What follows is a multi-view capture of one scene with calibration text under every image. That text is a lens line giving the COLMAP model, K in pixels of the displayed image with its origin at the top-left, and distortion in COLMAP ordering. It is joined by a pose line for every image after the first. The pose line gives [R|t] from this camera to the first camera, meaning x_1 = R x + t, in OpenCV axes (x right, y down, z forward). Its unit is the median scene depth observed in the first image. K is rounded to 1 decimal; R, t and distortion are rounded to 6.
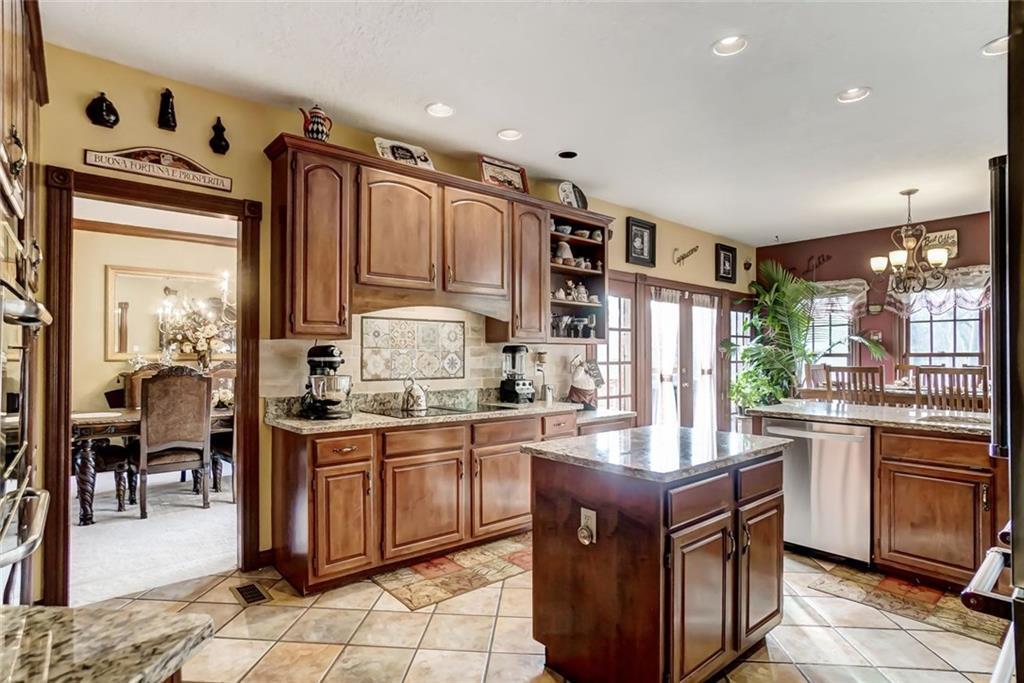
lens RADIAL K [[524.6, 0, 519.2], [0, 524.6, 360.2], [0, 0, 1]] dist [-0.041105, 0.016927]
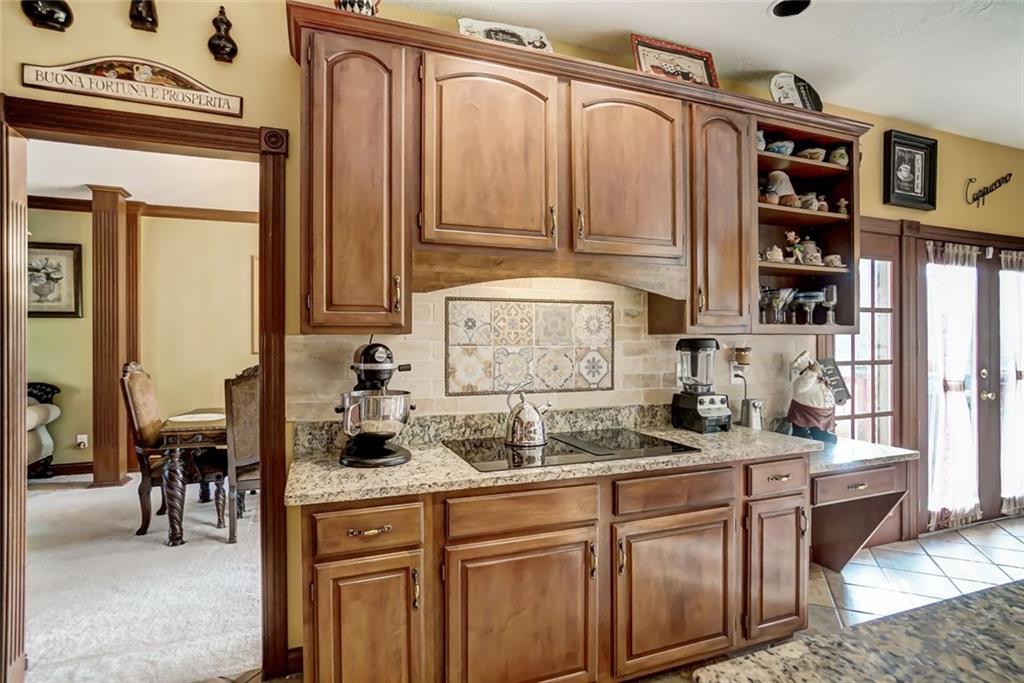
lens RADIAL K [[524.6, 0, 511.2], [0, 524.6, 340.8], [0, 0, 1]] dist [-0.041105, 0.016927]
pose [[0.934994, -0.001435, -0.354661, 0.005840], [-0.002171, 0.999950, -0.009769, -0.018926], [0.354658, 0.009904, 0.934944, 0.337449]]
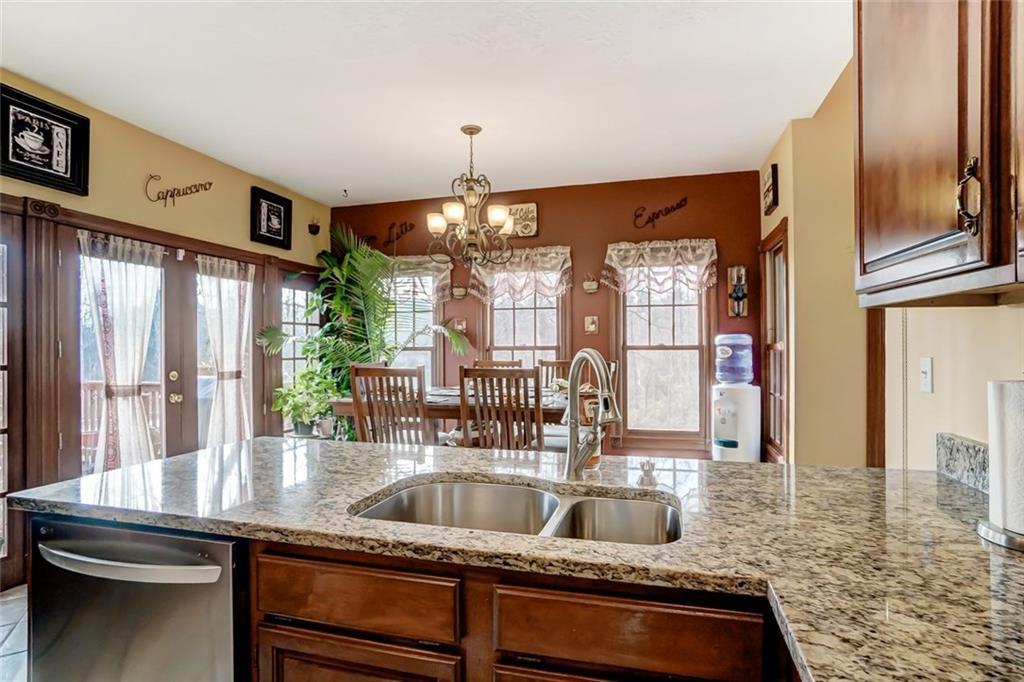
lens RADIAL K [[524.6, 0, 526.2], [0, 524.6, 344.5], [0, 0, 1]] dist [-0.041105, 0.016927]
pose [[0.821494, -0.003159, 0.570208, 0.448817], [0.011803, 0.999865, -0.011465, -0.009494], [-0.570095, 0.016149, 0.821420, 0.386155]]
